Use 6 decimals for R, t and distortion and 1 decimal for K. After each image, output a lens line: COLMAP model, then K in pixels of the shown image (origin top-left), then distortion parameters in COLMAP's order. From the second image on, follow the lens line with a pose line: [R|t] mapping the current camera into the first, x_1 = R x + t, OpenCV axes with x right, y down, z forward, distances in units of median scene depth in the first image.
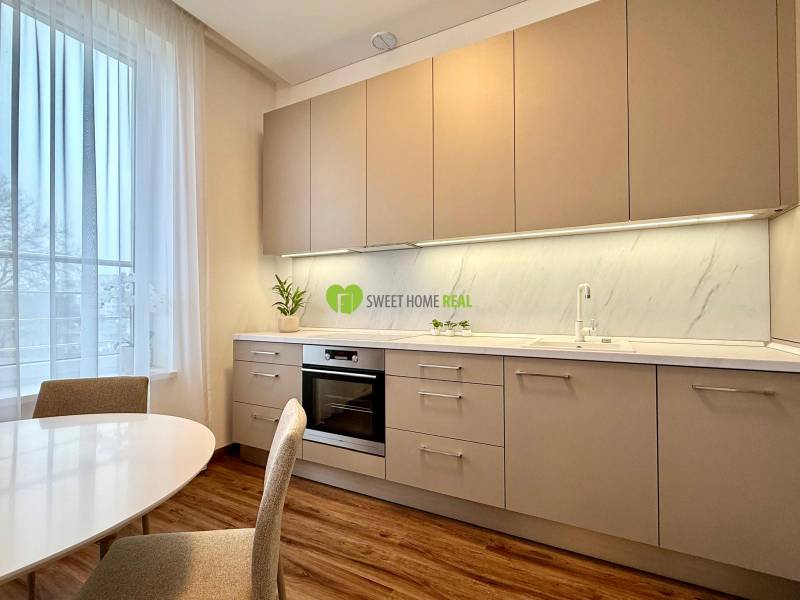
lens RADIAL K [[377.1, 0, 404.3], [0, 377.1, 303.3], [0, 0, 1]] dist [0.001128, 0.000150]
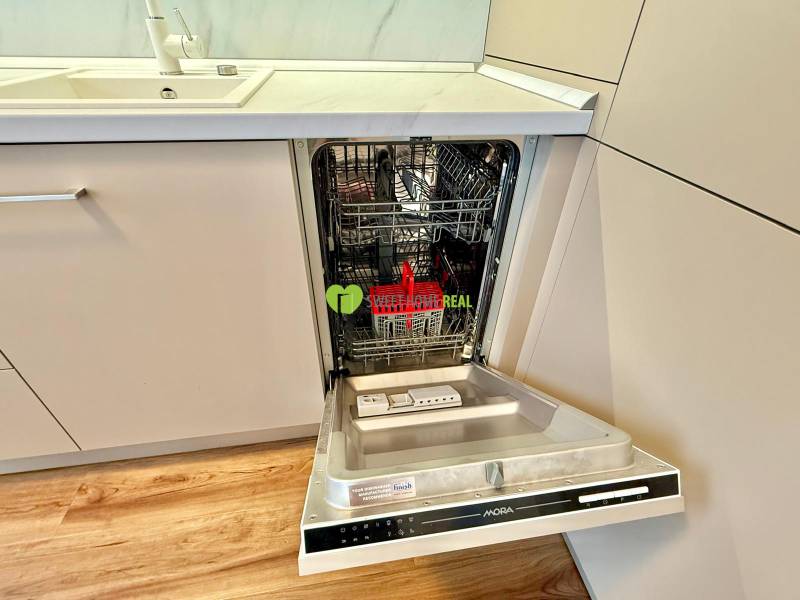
lens RADIAL K [[377.1, 0, 398.4], [0, 377.1, 297.0], [0, 0, 1]] dist [0.001128, 0.000150]
pose [[0.803326, -0.333973, 0.493081, 0.362651], [-0.028707, 0.805280, 0.592200, 0.041750], [-0.594847, -0.489884, 0.637315, 0.423947]]
